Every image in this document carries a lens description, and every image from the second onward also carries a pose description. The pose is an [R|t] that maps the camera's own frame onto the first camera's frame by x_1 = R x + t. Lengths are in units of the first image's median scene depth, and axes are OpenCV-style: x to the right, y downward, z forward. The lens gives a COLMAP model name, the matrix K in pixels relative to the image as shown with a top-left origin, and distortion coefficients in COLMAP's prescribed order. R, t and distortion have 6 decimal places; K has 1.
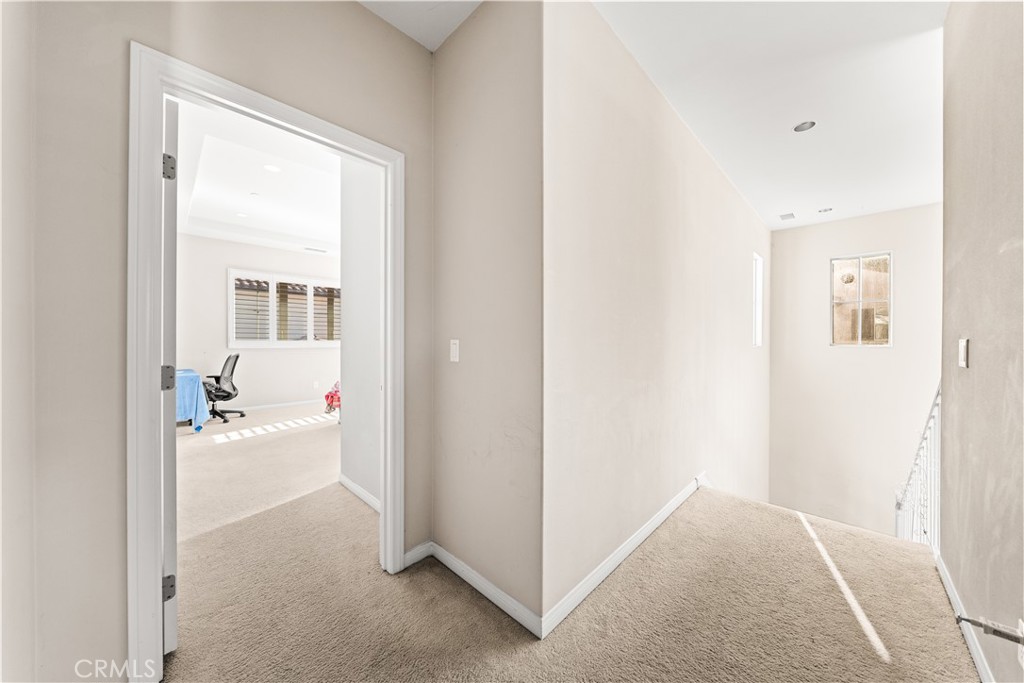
lens RADIAL K [[347.2, 0, 515.2], [0, 347.2, 337.4], [0, 0, 1]] dist [-0.007181, 0.000187]
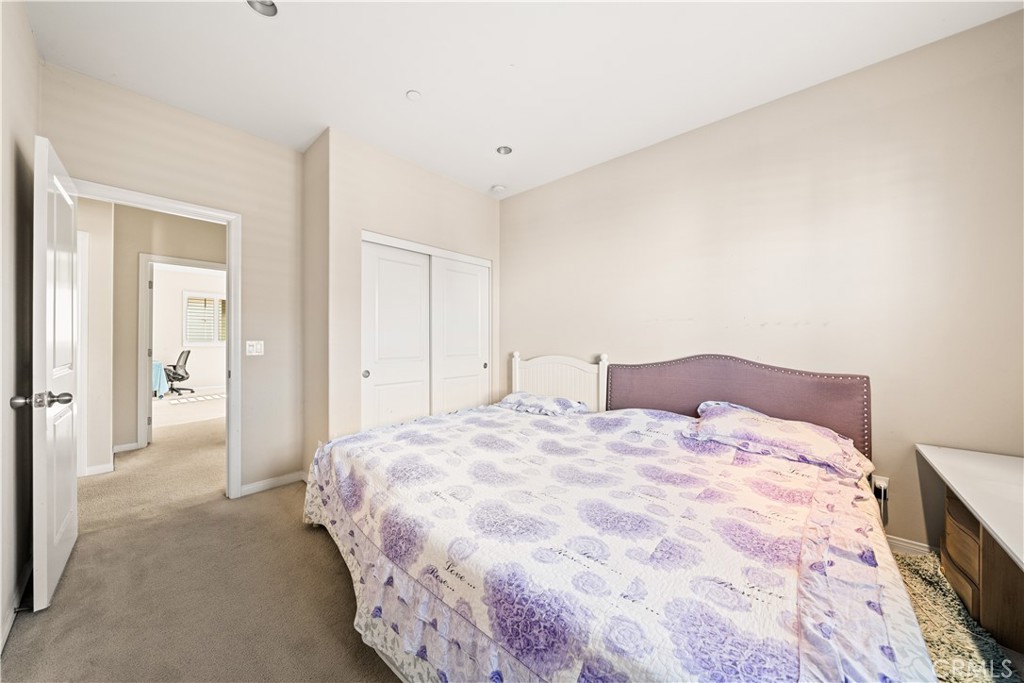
lens RADIAL K [[347.2, 0, 508.6], [0, 347.2, 341.9], [0, 0, 1]] dist [-0.007181, 0.000187]
pose [[0.998967, 0.001224, 0.045425, 0.500930], [-0.001361, 0.999995, 0.002993, 0.007912], [-0.045421, -0.003052, 0.998963, -0.541536]]
